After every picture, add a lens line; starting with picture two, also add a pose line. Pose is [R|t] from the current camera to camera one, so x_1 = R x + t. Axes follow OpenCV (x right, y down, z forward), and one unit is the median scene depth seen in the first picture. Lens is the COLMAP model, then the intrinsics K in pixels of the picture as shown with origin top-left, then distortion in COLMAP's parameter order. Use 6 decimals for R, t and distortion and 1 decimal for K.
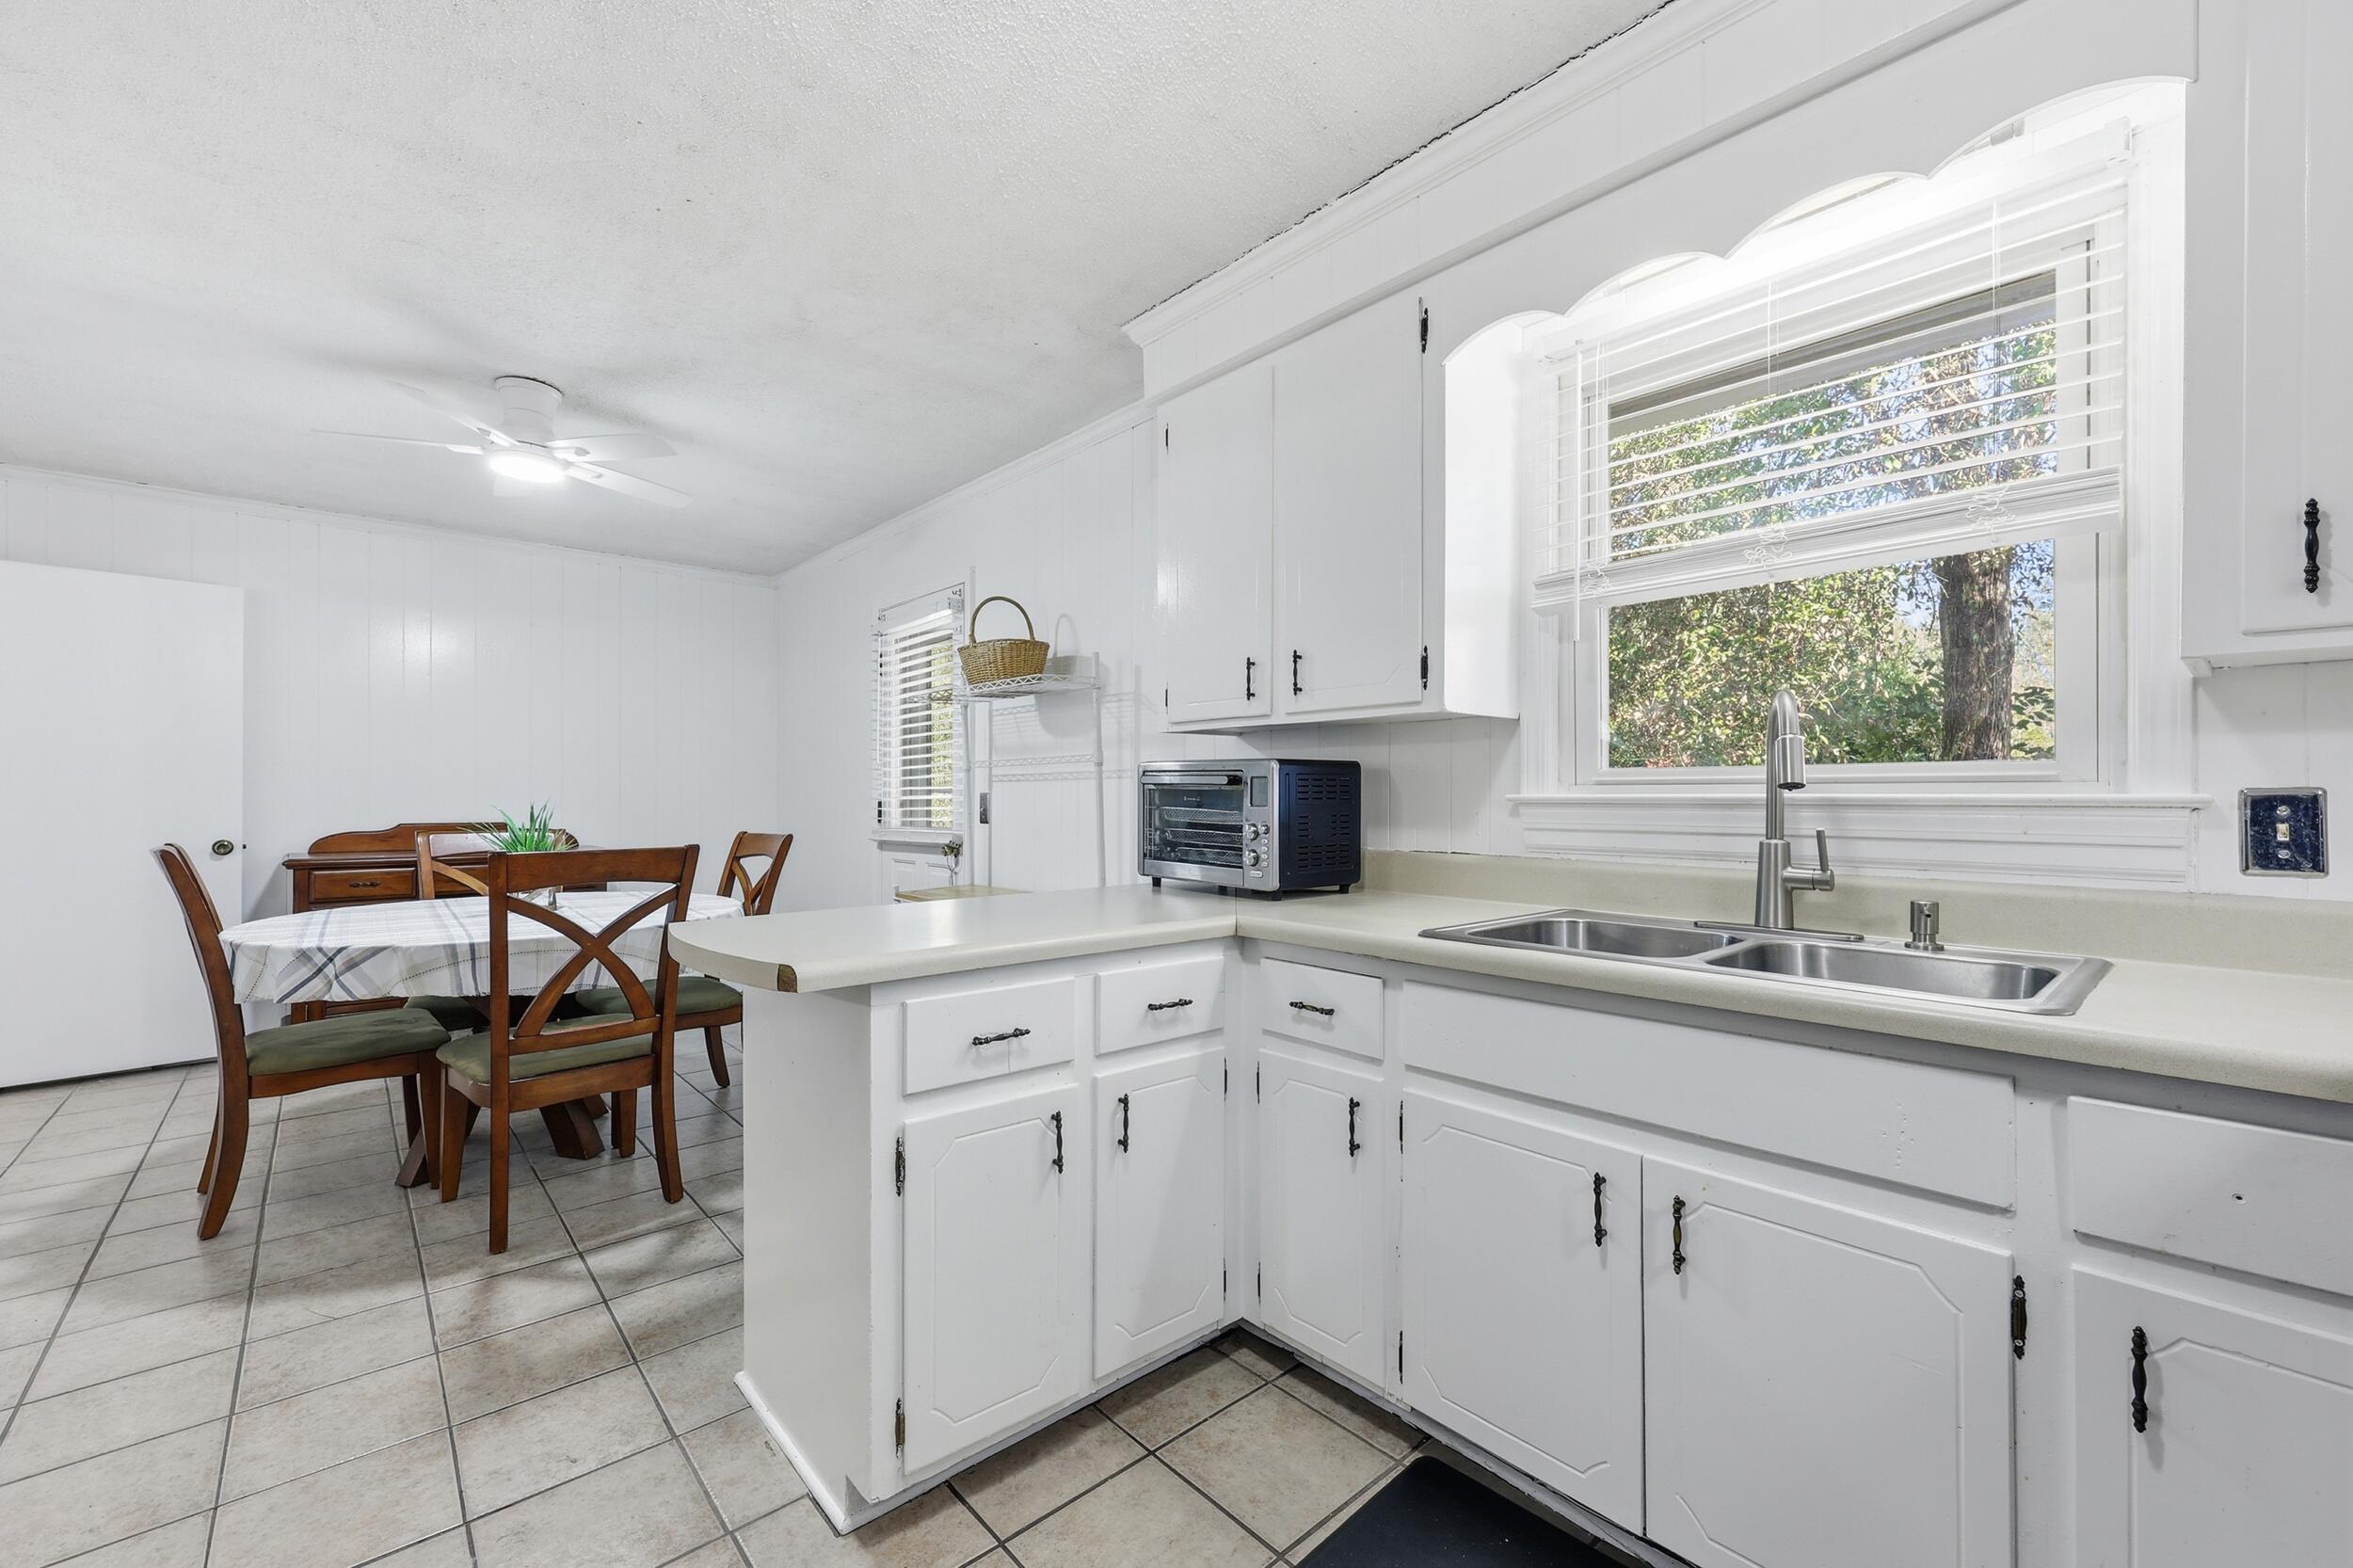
lens RADIAL K [[959.7, 0, 1165.3], [0, 959.7, 786.5], [0, 0, 1]] dist [0.008970, -0.000082]
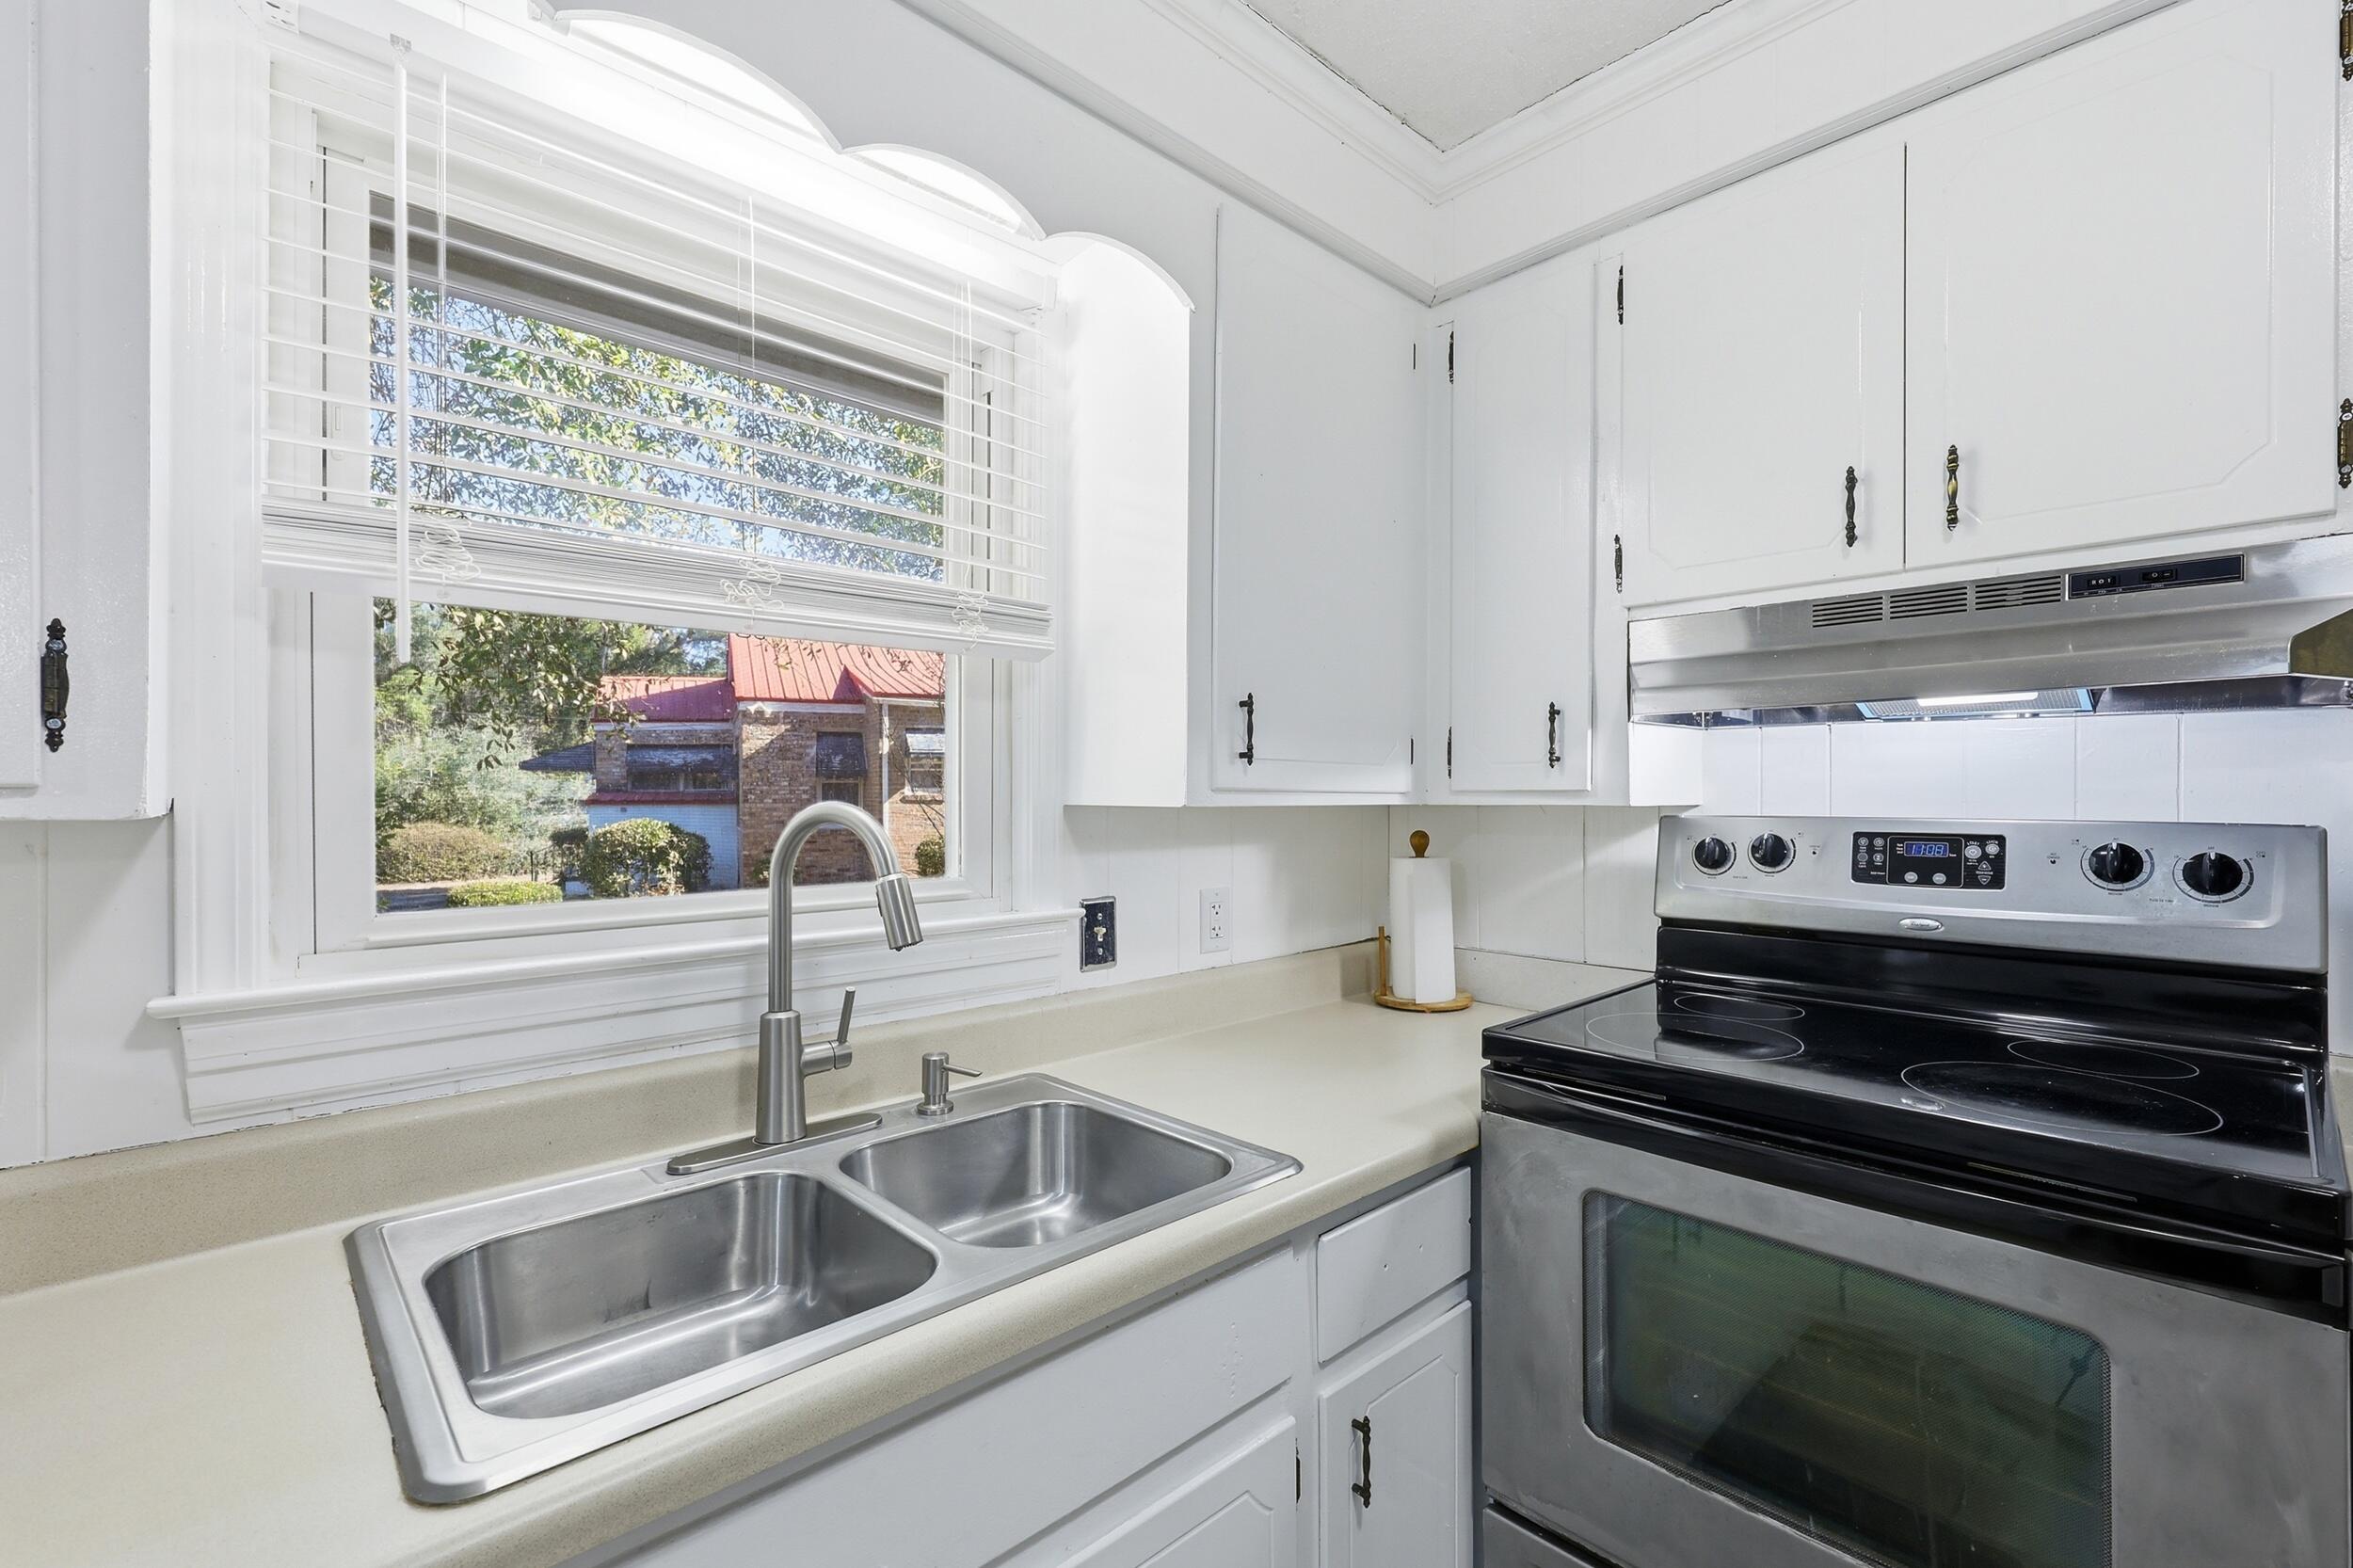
lens RADIAL K [[1008.4, 0, 1182.0], [0, 1008.4, 794.5], [0, 0, 1]] dist [-0.000725, 0.000004]
pose [[-0.023777, -0.003495, 0.999711, -0.104175], [-0.007298, 0.999968, 0.003322, -0.107172], [-0.999691, -0.007217, -0.023802, 0.737249]]
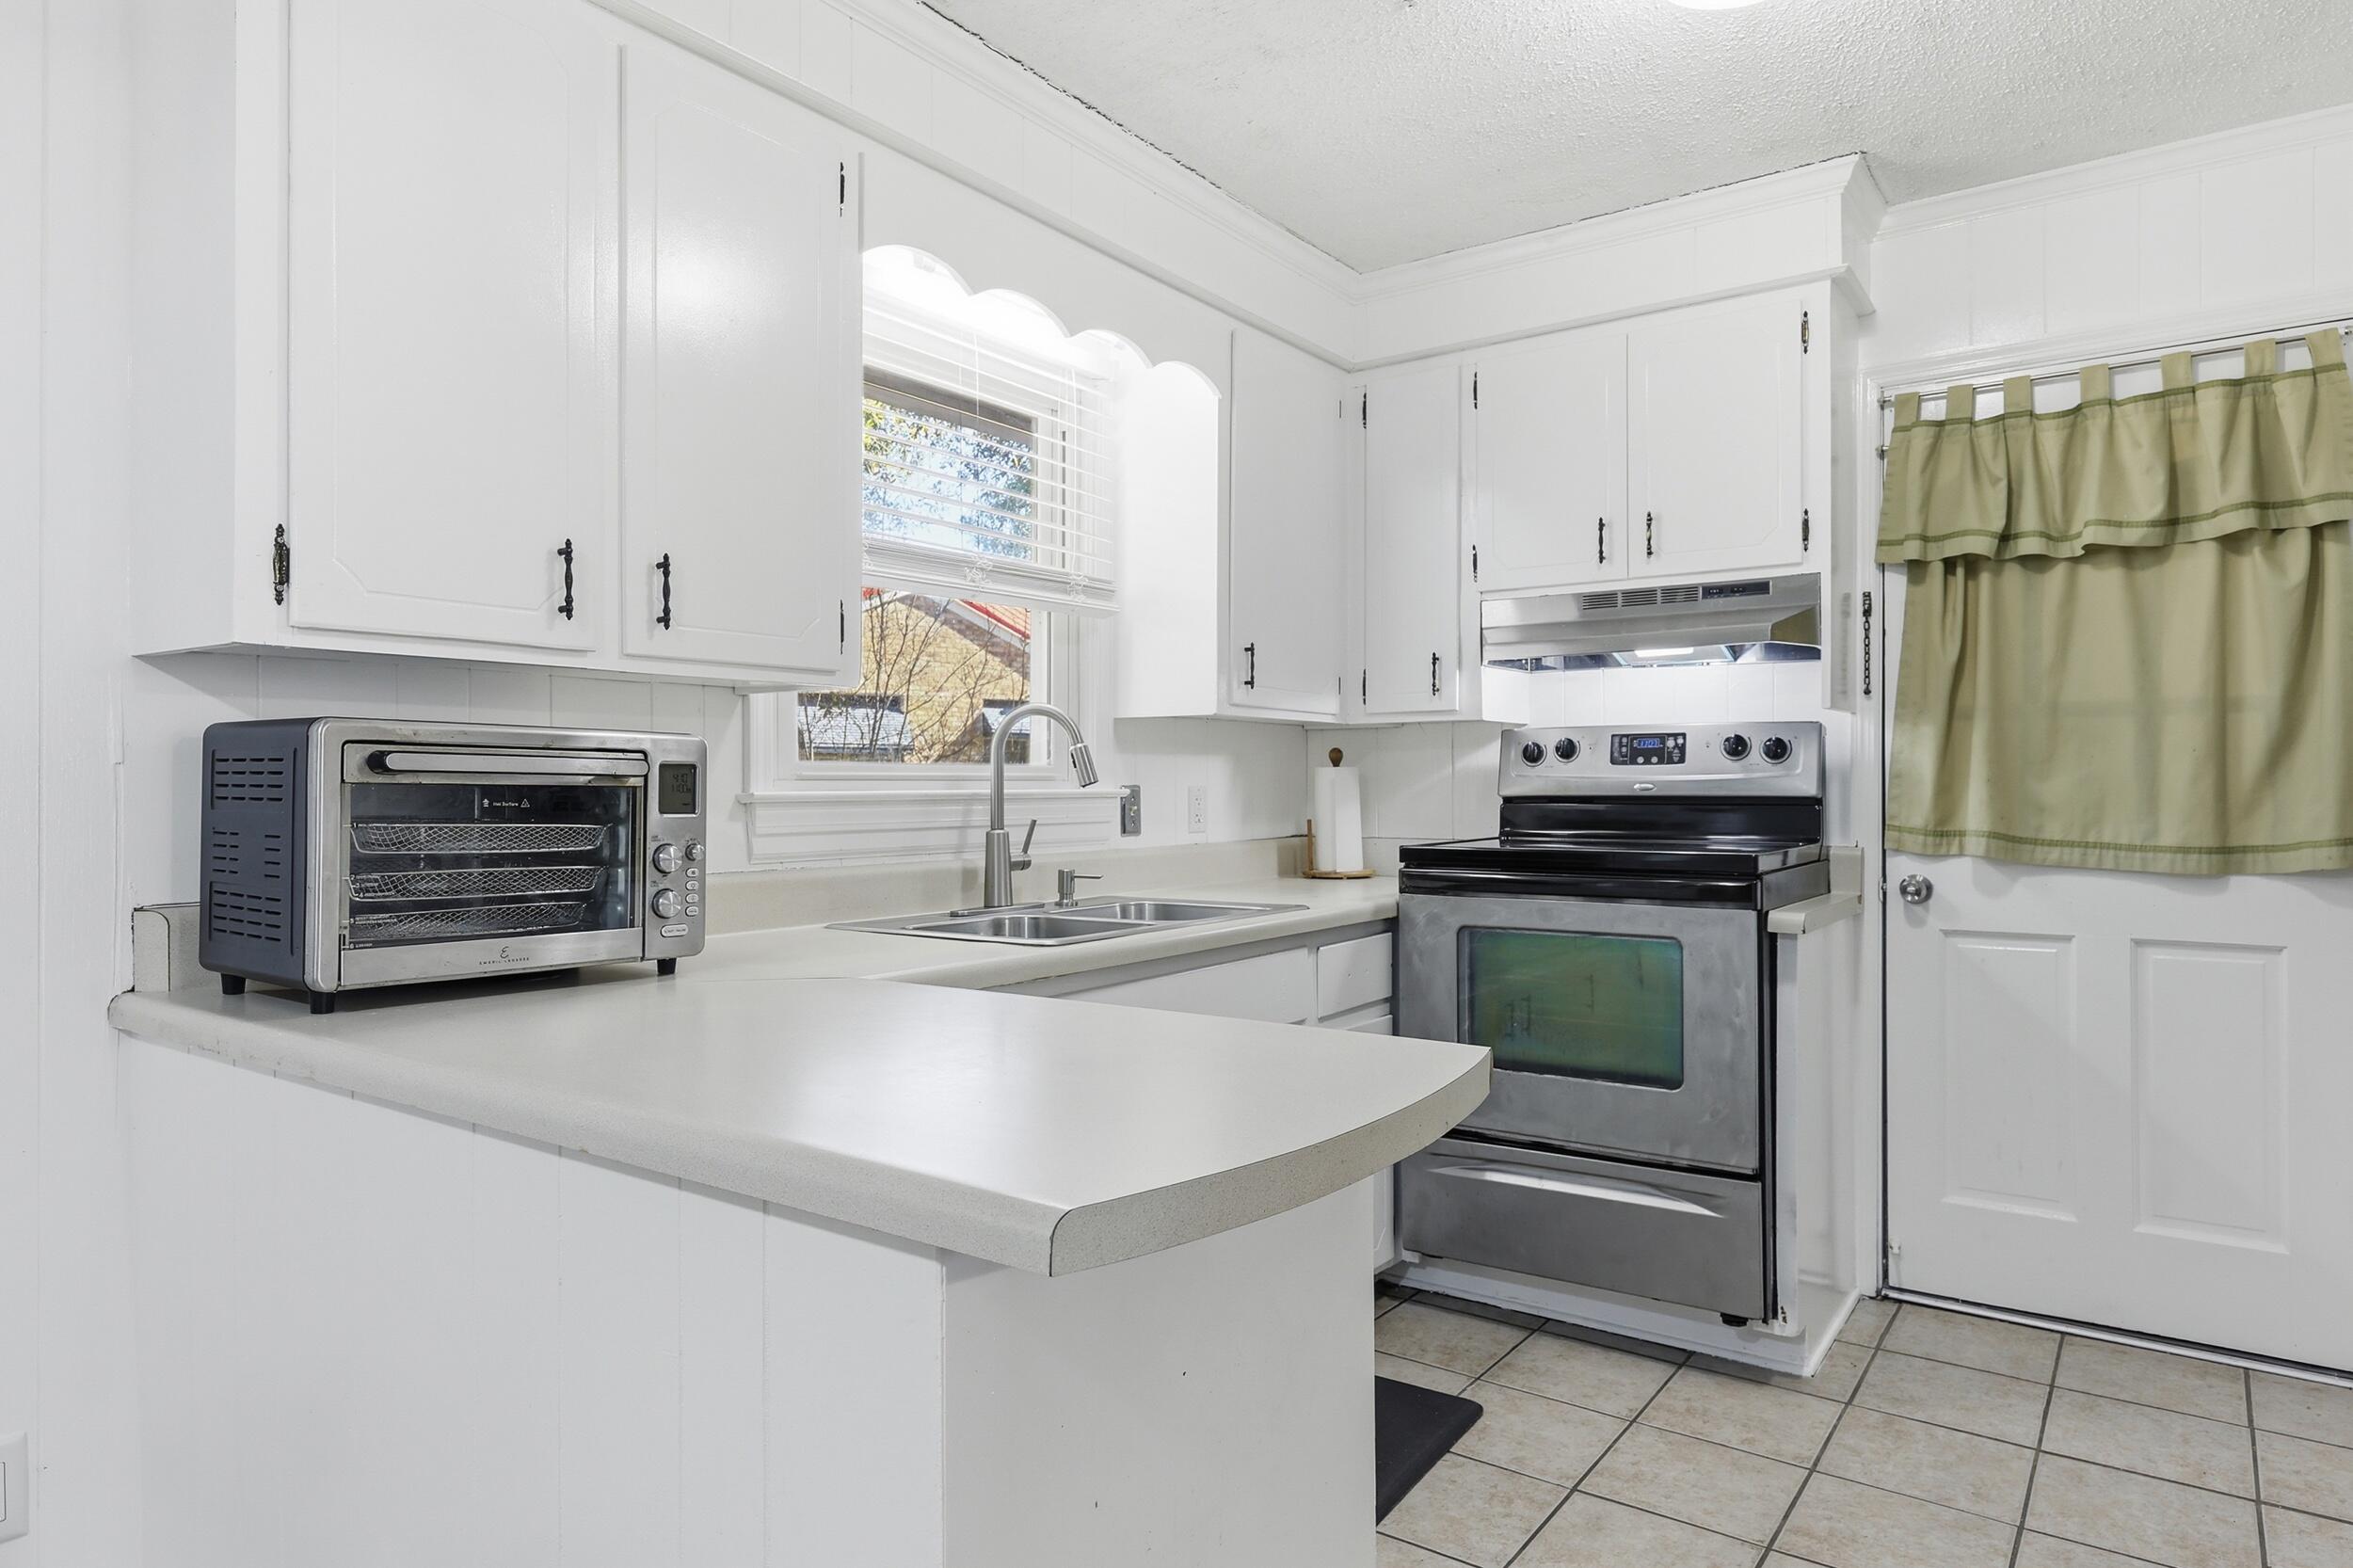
lens RADIAL K [[1398.0, 0, 1176.5], [0, 1398.0, 784.0], [0, 0, 1]] dist [0.000808, 0.001253]
pose [[-0.218739, -0.000331, 0.975783, -1.054870], [-0.005326, 0.999985, -0.000855, 0.000949], [-0.975769, -0.005384, -0.218737, 1.172442]]
